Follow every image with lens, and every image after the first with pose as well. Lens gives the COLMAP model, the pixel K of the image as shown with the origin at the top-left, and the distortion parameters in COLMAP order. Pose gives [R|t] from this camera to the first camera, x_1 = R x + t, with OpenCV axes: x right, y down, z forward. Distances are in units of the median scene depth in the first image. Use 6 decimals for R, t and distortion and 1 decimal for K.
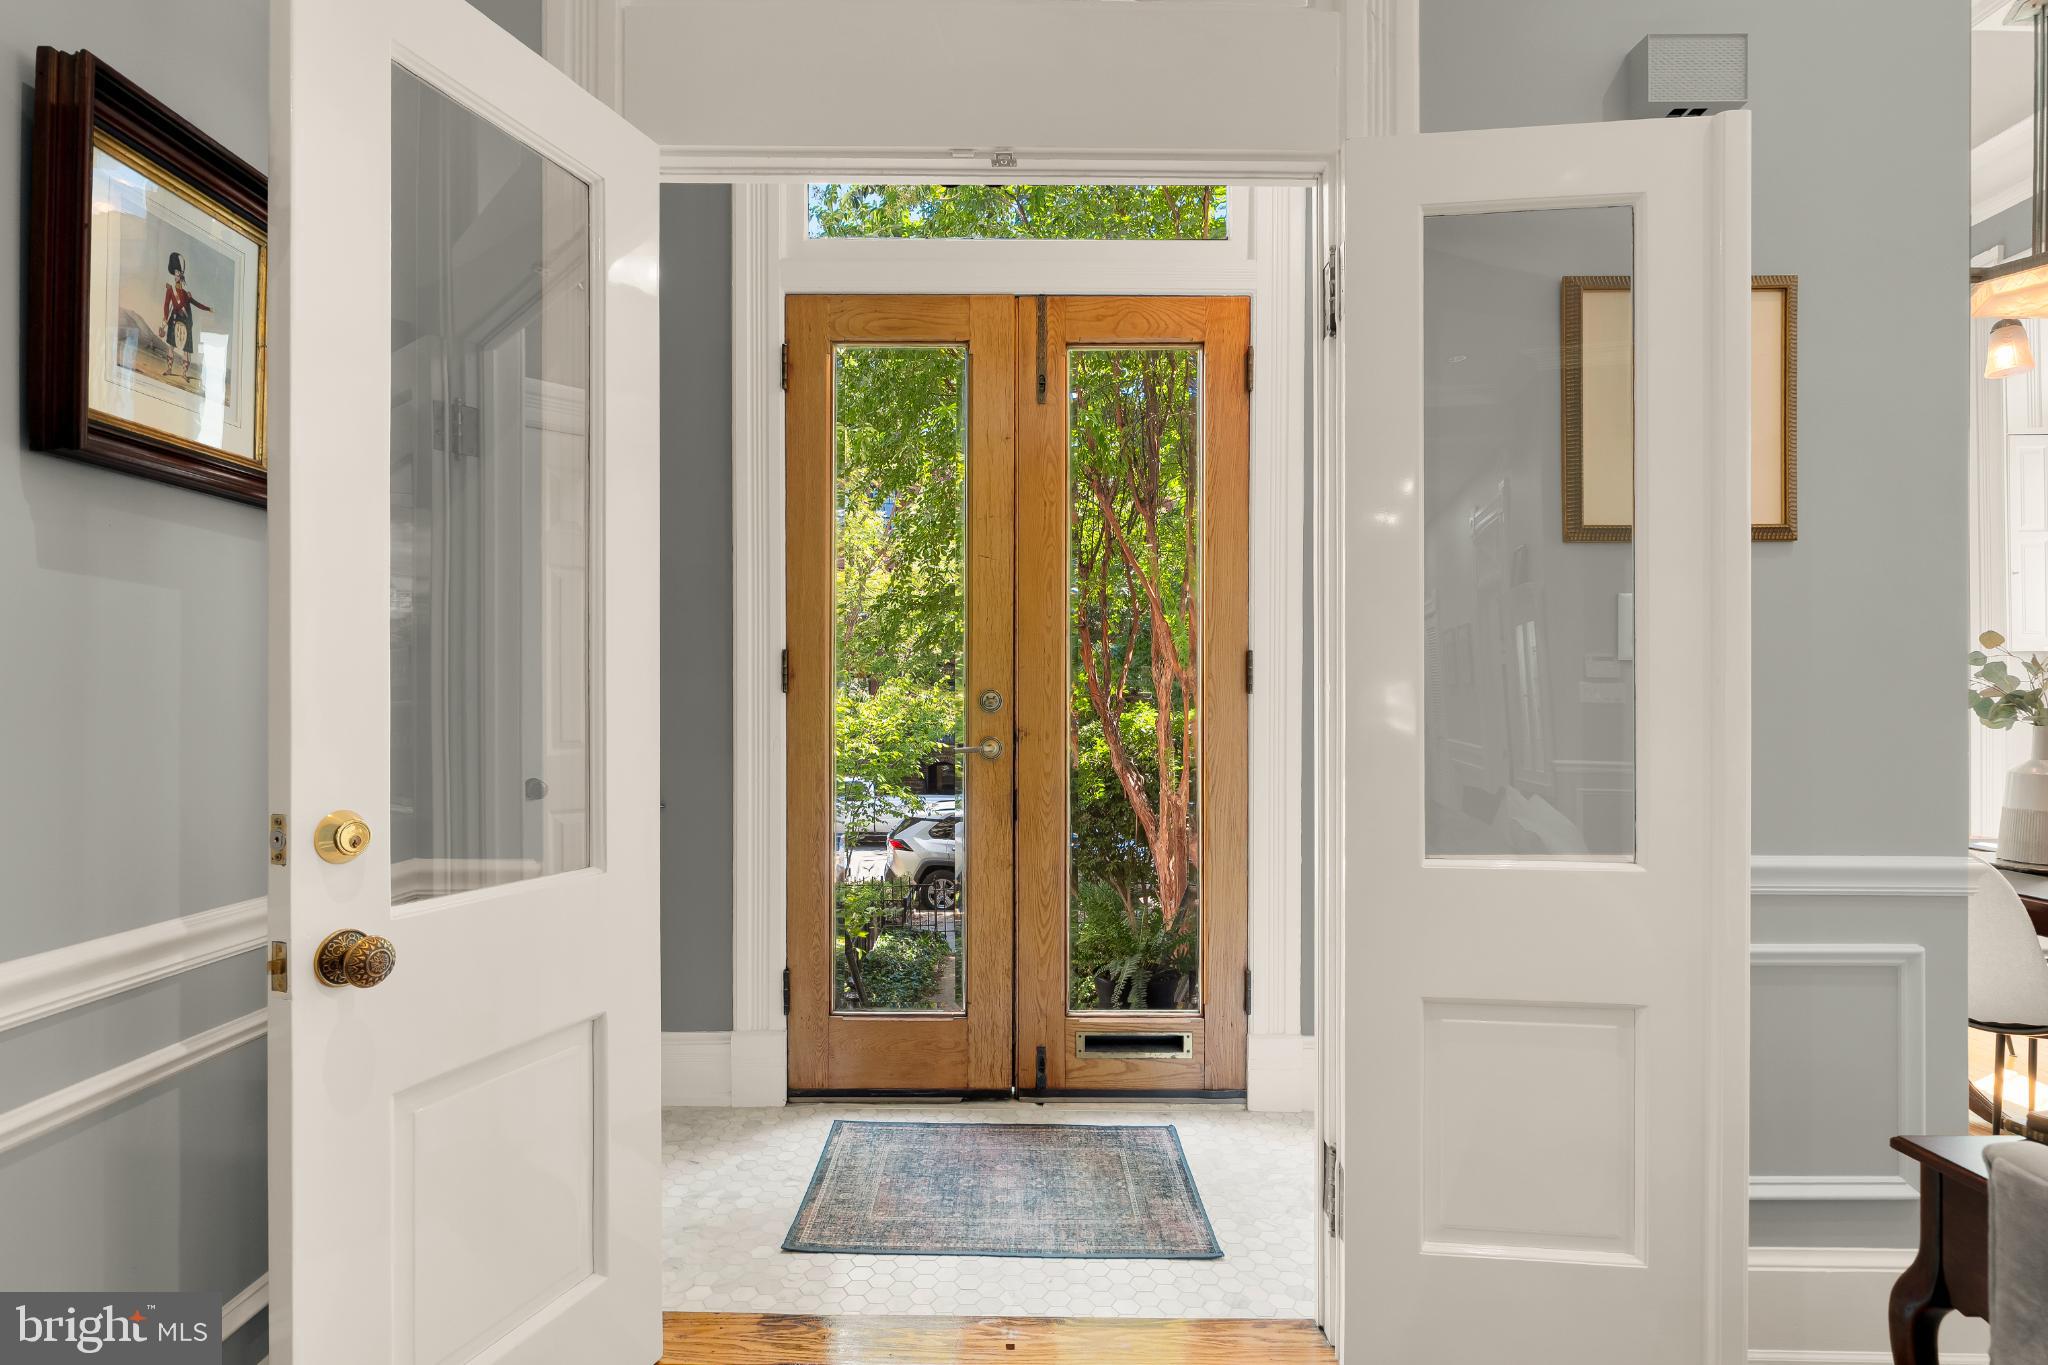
lens RADIAL K [[1089.5, 0, 1021.9], [0, 1089.5, 699.4], [0, 0, 1]] dist [0.001810, 0.000146]
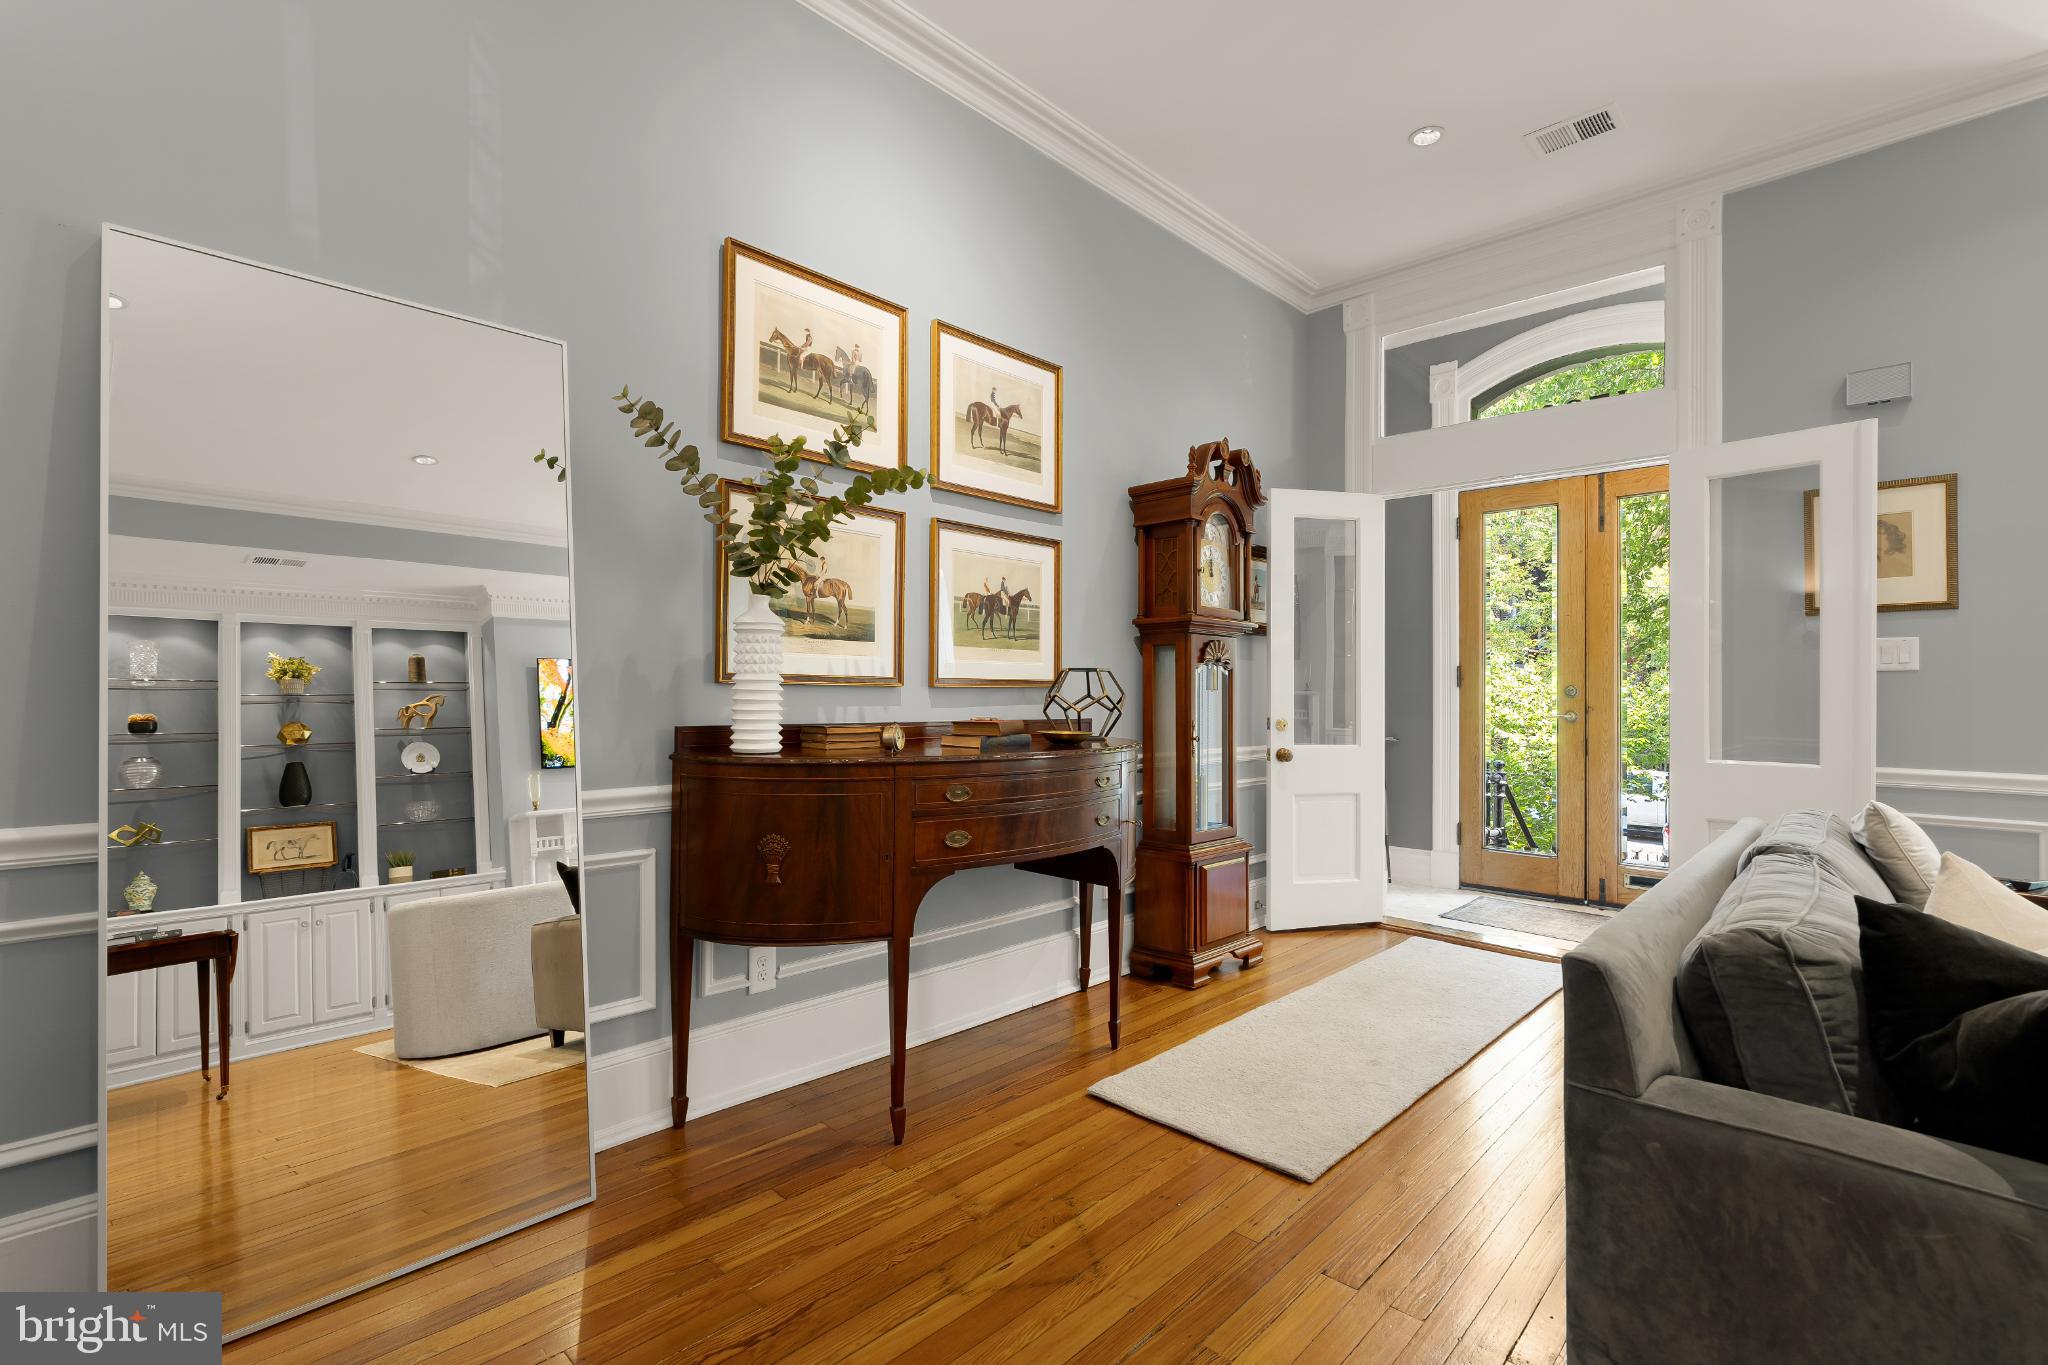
lens RADIAL K [[904.6, 0, 1026.1], [0, 904.6, 691.9], [0, 0, 1]] dist [0.001214, 0.000189]
pose [[0.709279, 0.005301, -0.704907, 0.405785], [-0.000307, 0.999974, 0.007211, -0.008789], [0.704927, -0.004898, 0.709263, -0.777579]]
